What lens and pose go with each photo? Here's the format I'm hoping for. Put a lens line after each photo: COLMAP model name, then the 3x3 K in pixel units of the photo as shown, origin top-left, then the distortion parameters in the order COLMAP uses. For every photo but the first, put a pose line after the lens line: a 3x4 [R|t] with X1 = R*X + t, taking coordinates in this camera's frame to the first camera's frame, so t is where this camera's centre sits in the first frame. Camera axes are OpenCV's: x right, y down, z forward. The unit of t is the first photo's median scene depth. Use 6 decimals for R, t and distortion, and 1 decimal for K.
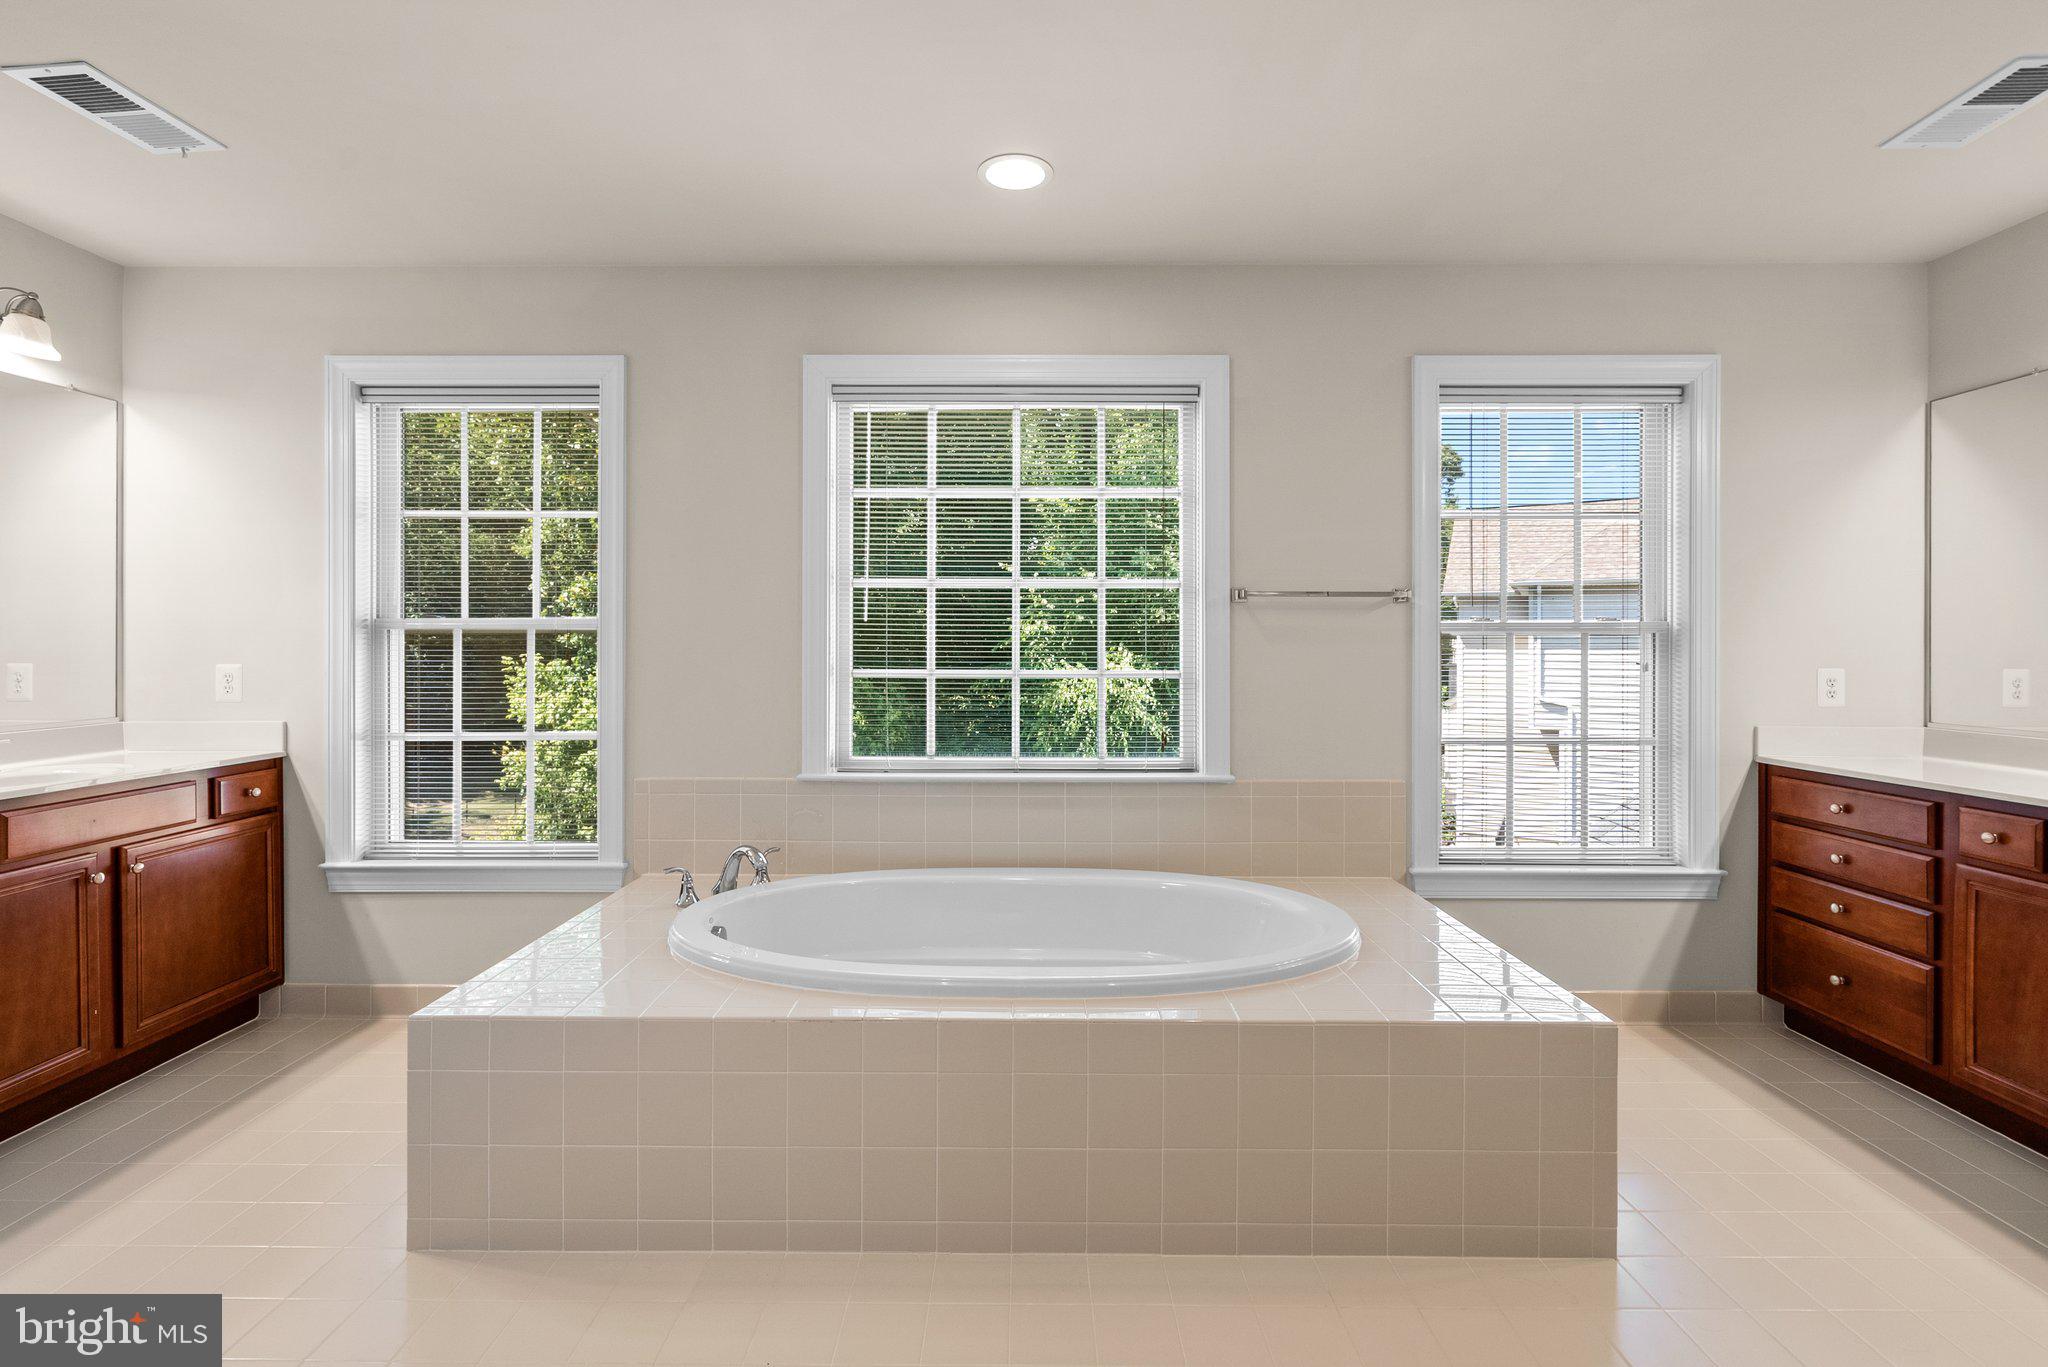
lens RADIAL K [[954.2, 0, 1024.3], [0, 954.2, 658.2], [0, 0, 1]] dist [0.001647, 0.000081]
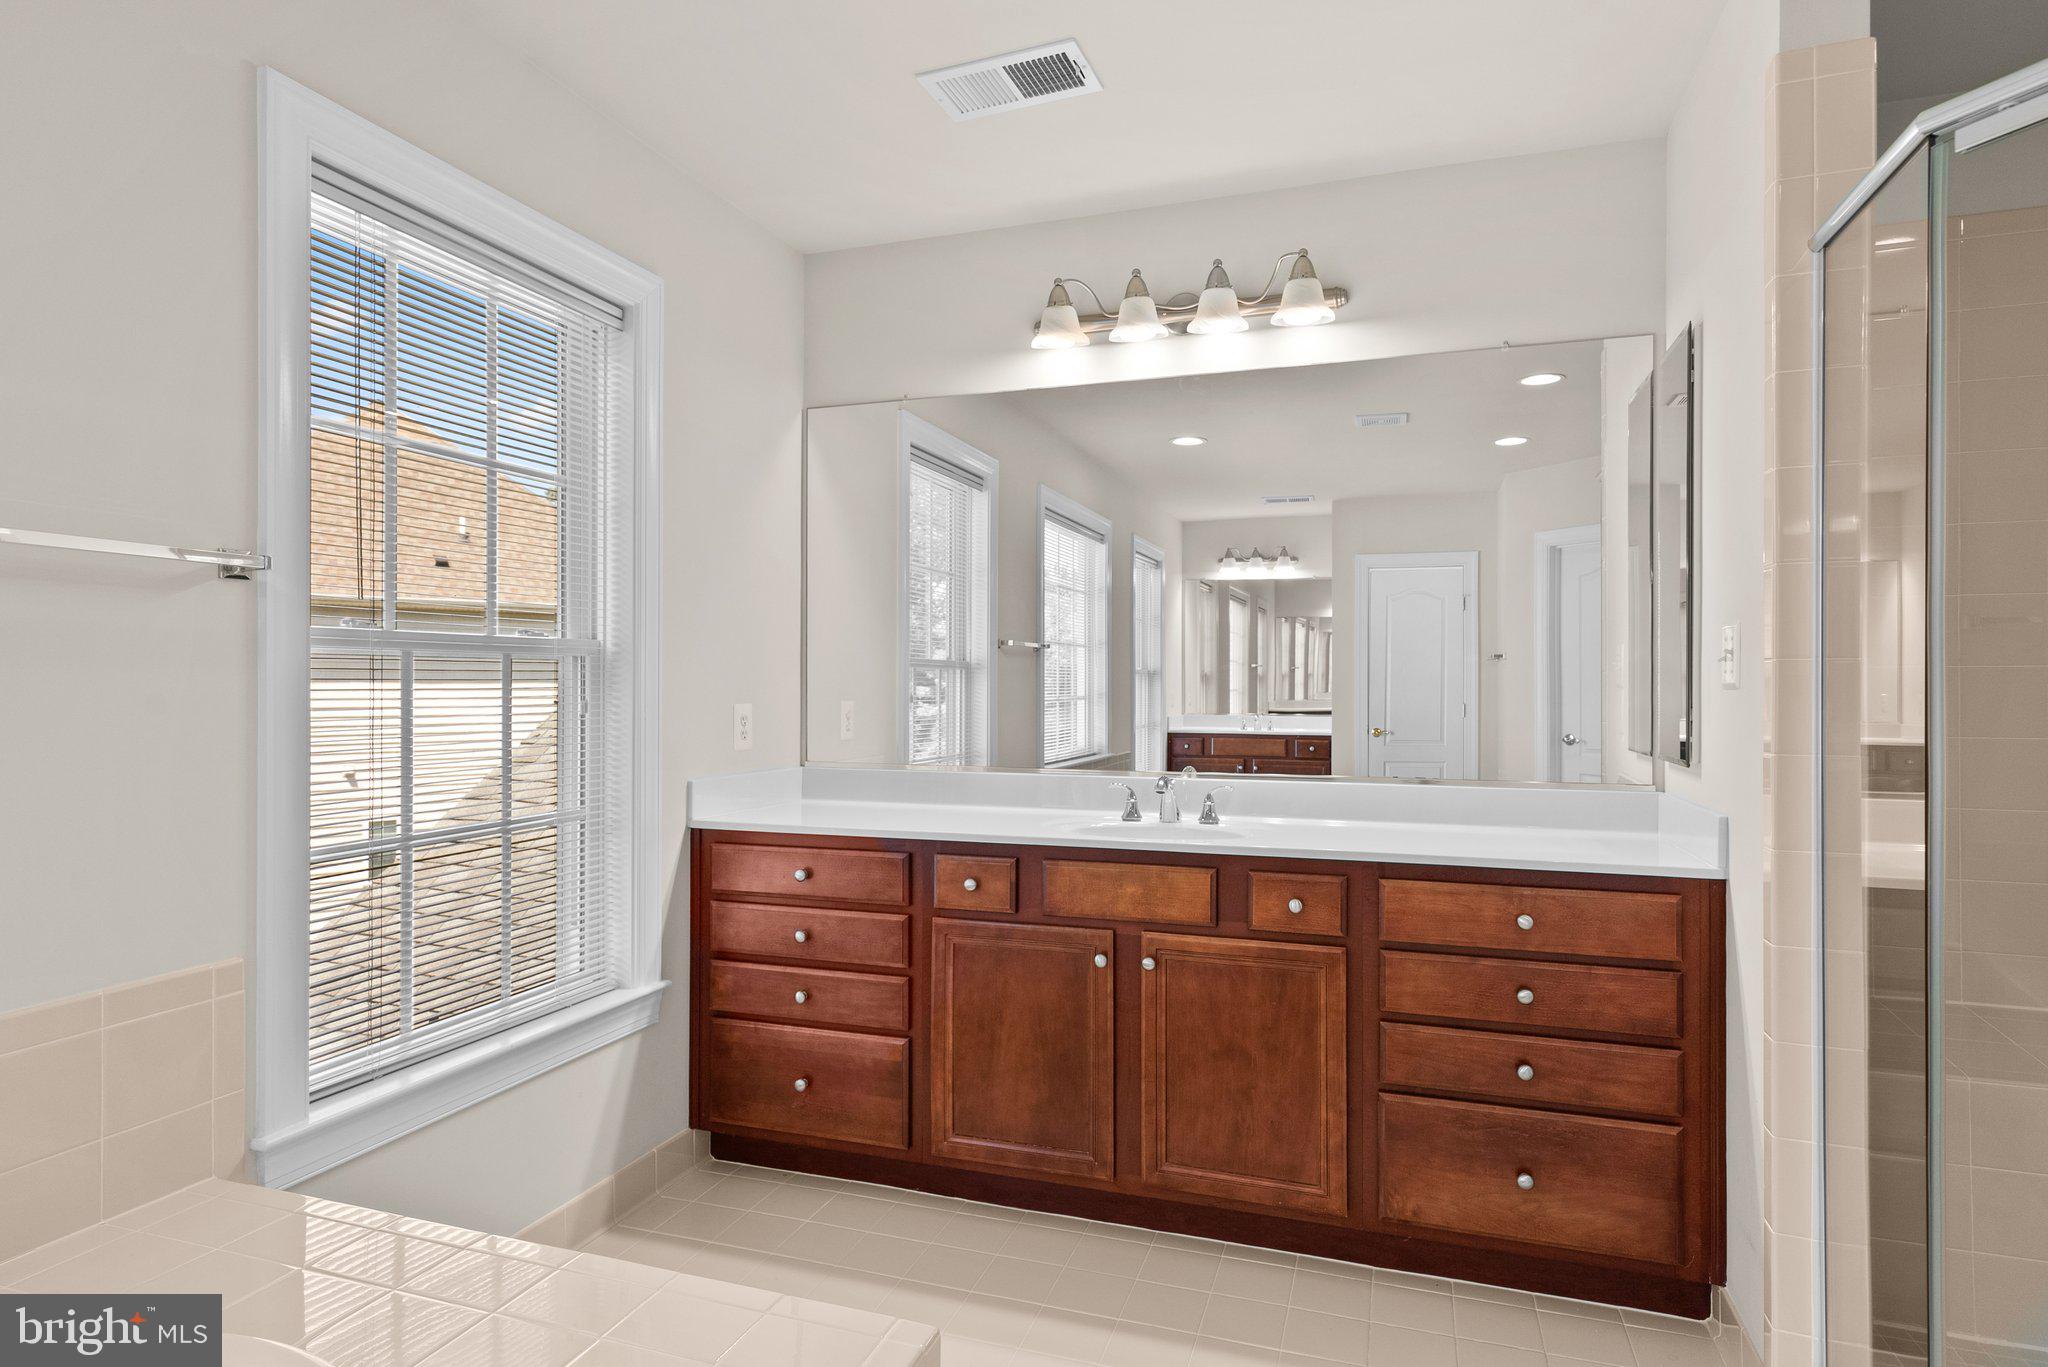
lens RADIAL K [[1140.1, 0, 1024.0], [0, 1140.1, 683.5], [0, 0, 1]] dist [0.000251, 0.000274]
pose [[0.323790, -0.001049, 0.946128, -0.010438], [0.008357, 0.999964, -0.001751, -0.003074], [-0.946092, 0.008474, 0.323787, 0.456295]]
